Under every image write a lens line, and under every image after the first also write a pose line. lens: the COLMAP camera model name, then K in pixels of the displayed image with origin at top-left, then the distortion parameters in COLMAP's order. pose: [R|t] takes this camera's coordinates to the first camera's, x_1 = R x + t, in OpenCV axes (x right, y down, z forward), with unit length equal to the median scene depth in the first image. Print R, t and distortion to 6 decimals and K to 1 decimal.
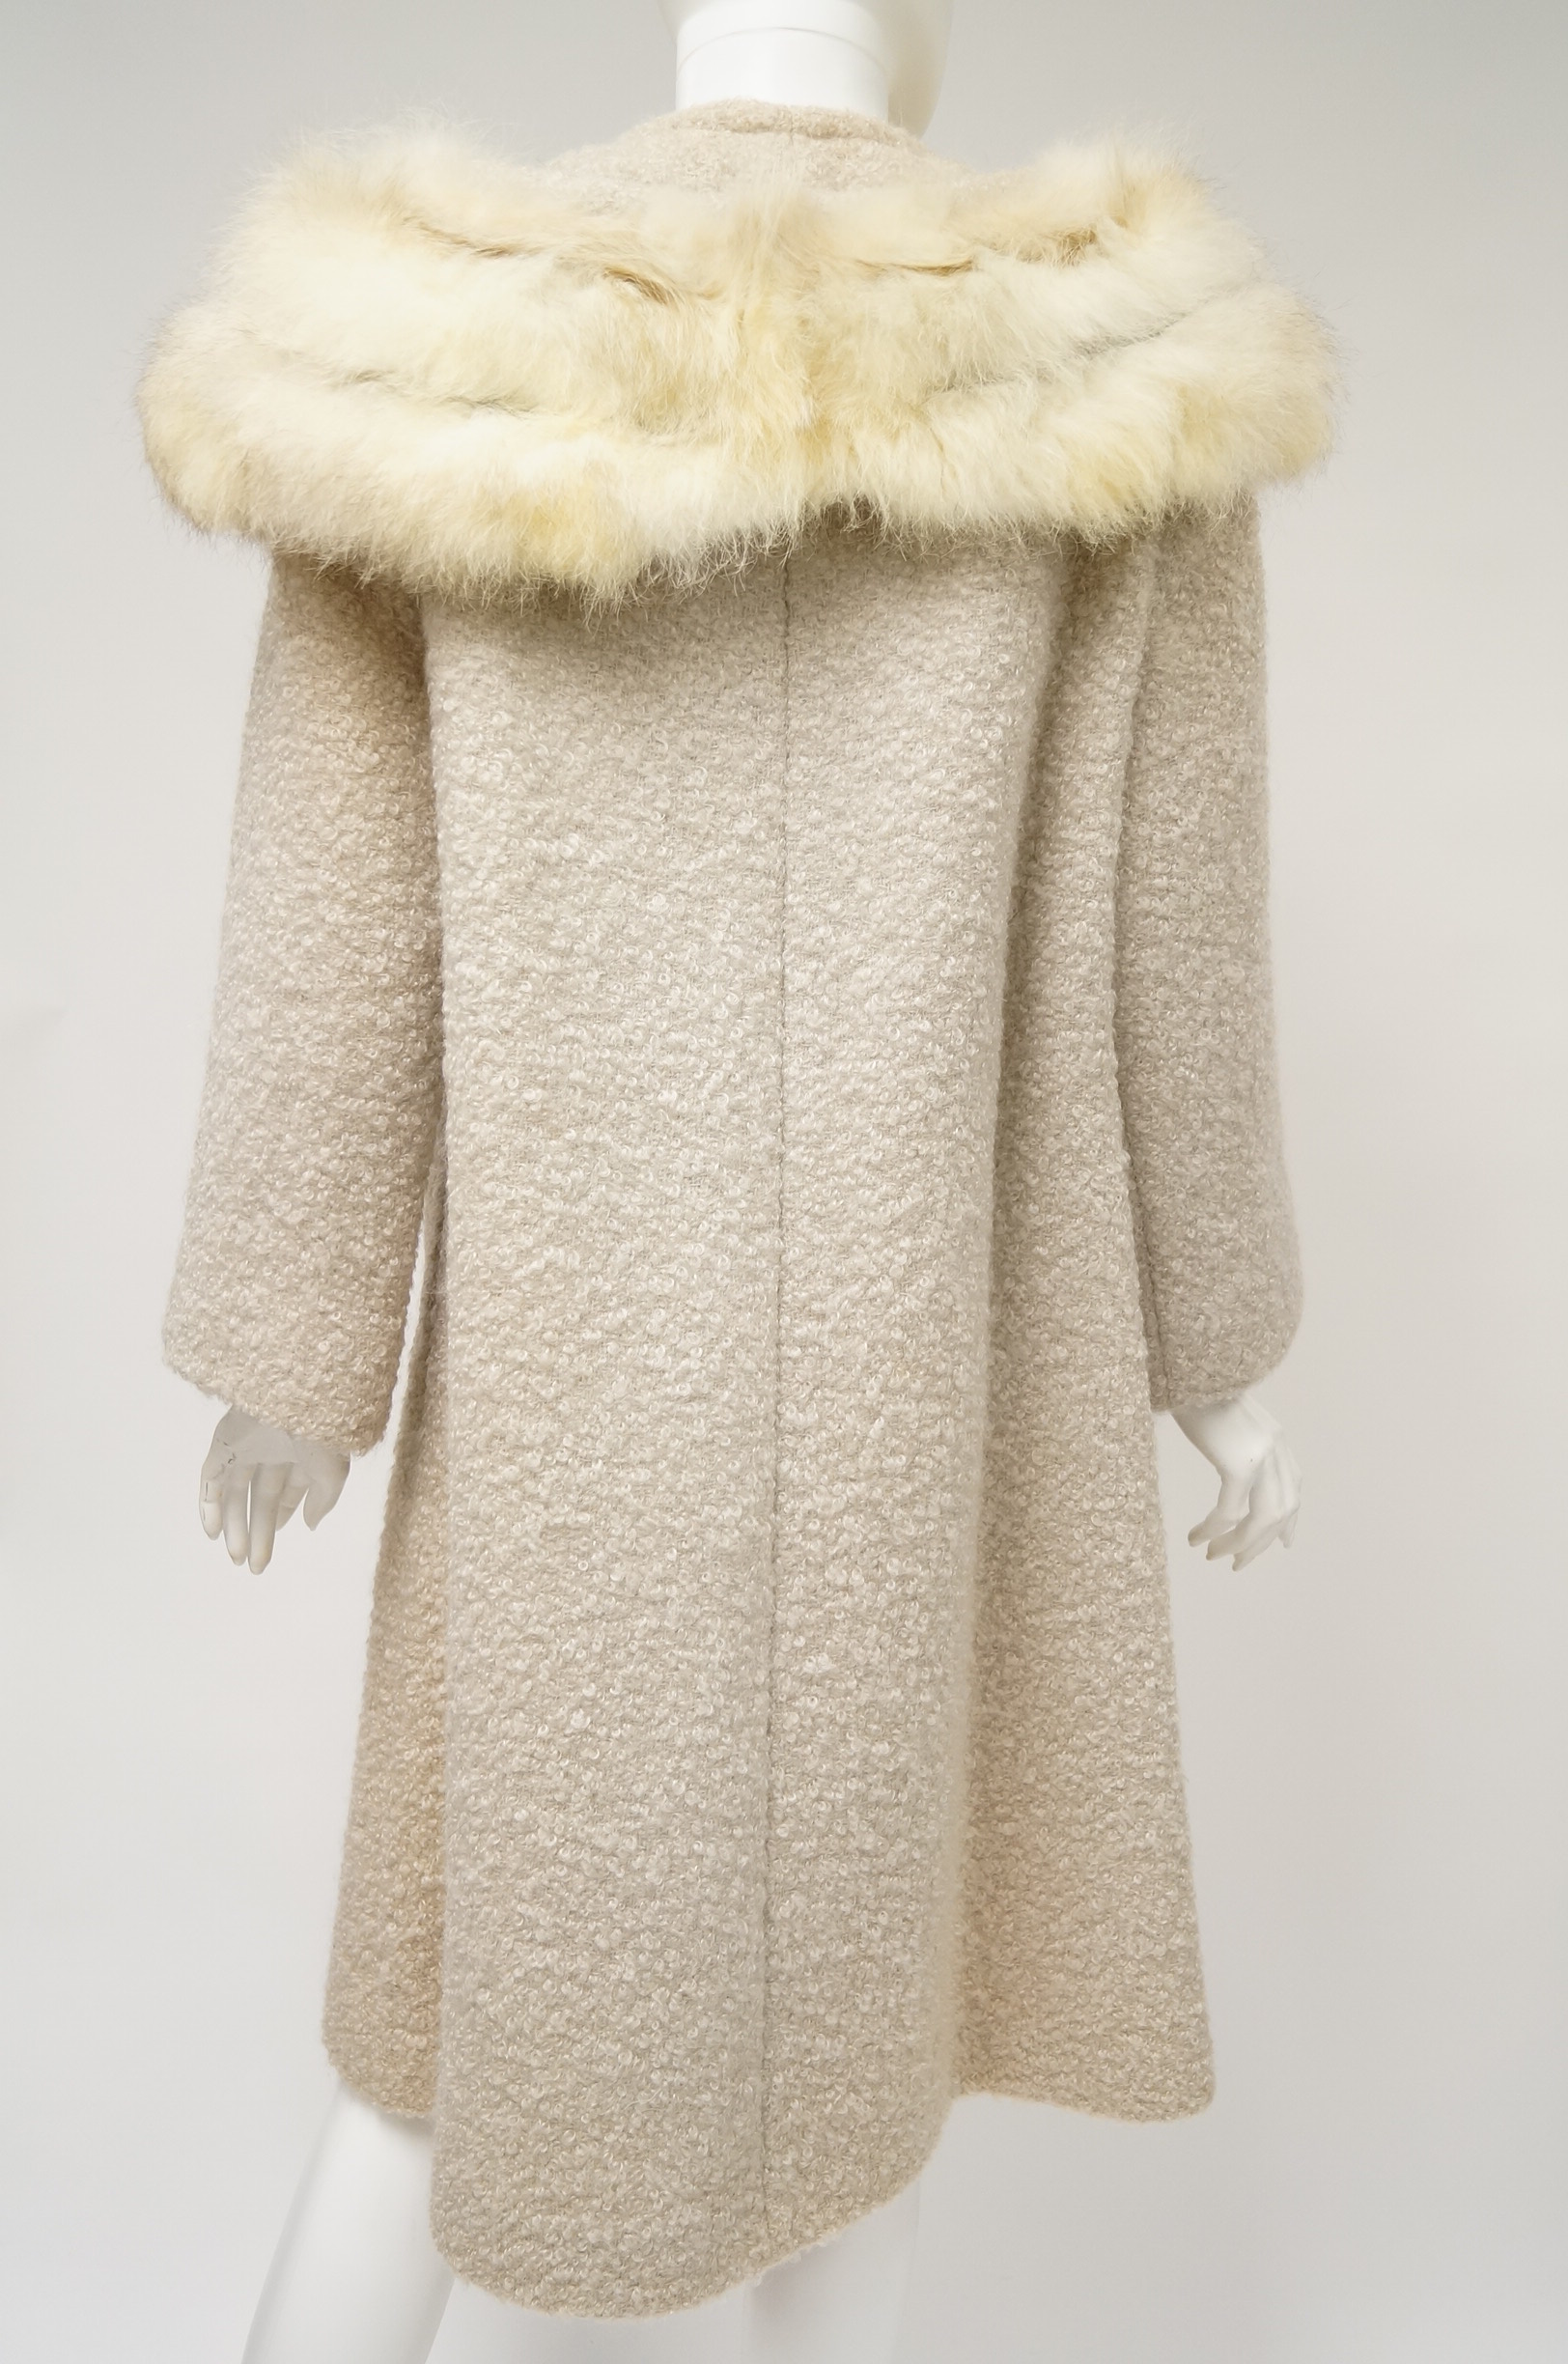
lens RADIAL K [[2489.9, 0, 809.2], [0, 2489.9, 1178.5], [0, 0, 1]] dist [-0.015218, 0.000000]
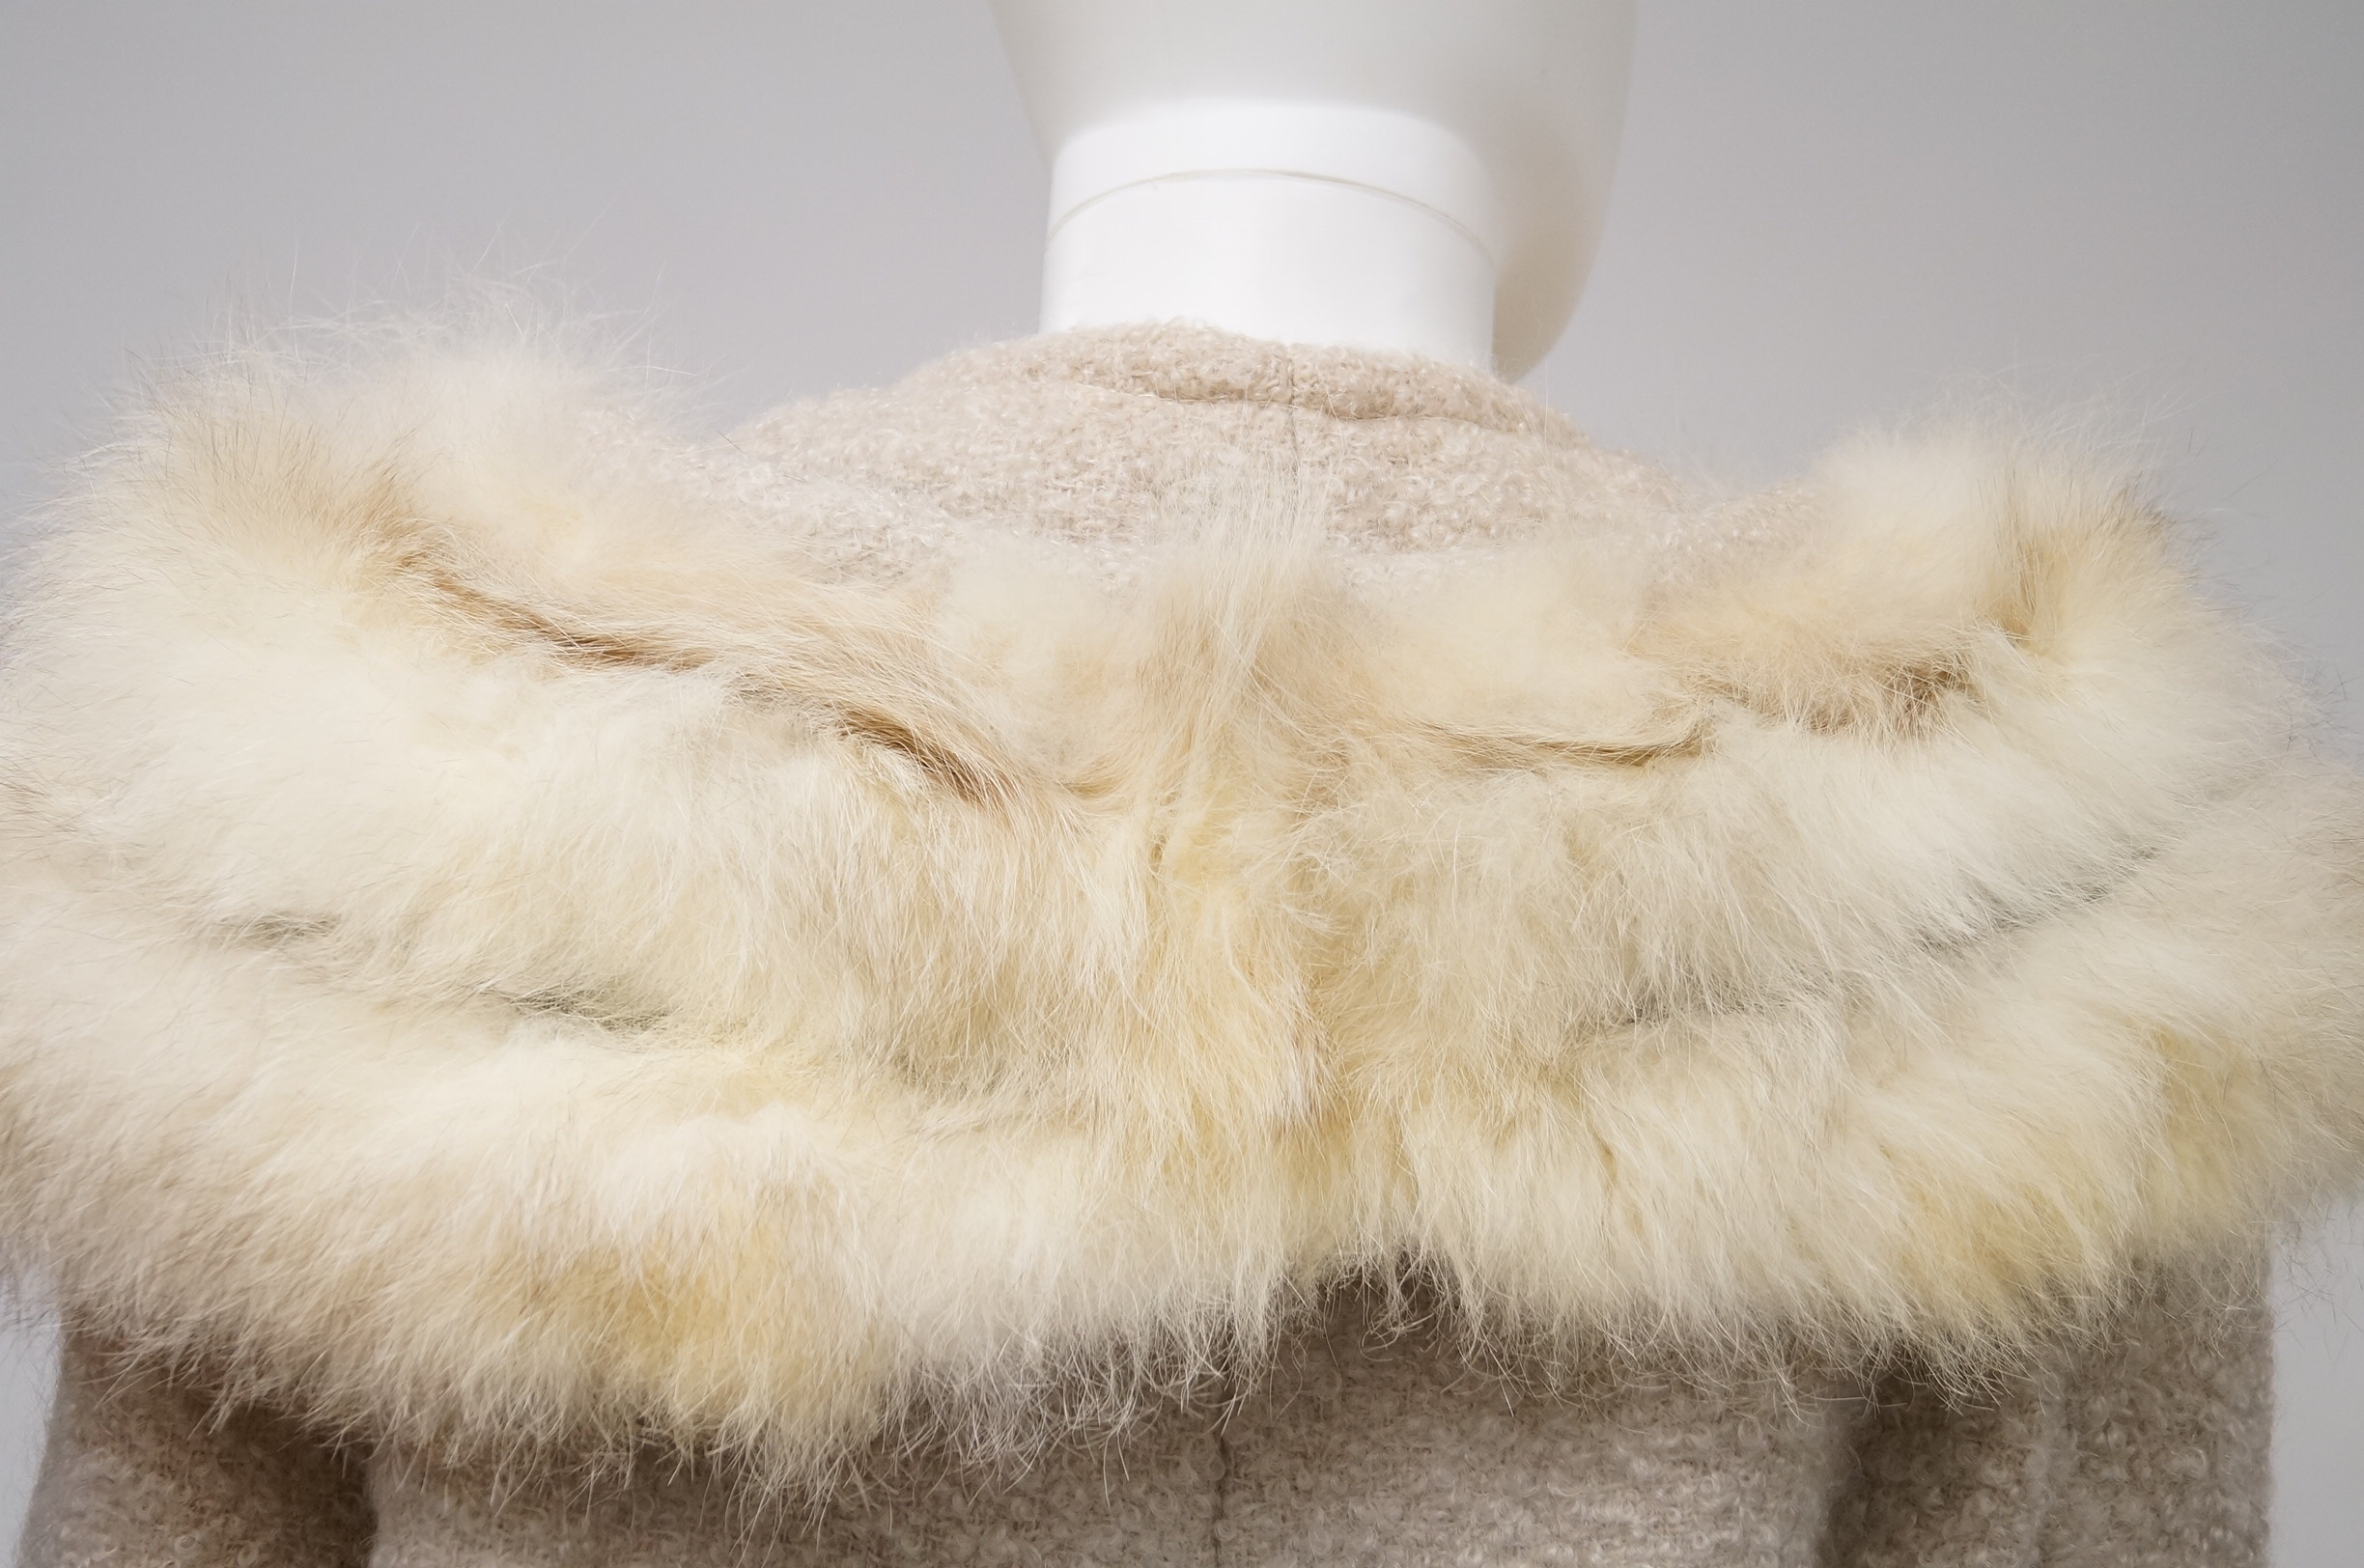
lens RADIAL K [[3042.2, 0, 1166.5], [0, 3042.2, 785.2], [0, 0, 1]] dist [-0.008274, 0.000000]
pose [[0.998412, 0.055617, -0.008935, -0.021368], [-0.056329, 0.986770, -0.152027, -0.273799], [0.000361, 0.152289, 0.988336, 0.476571]]
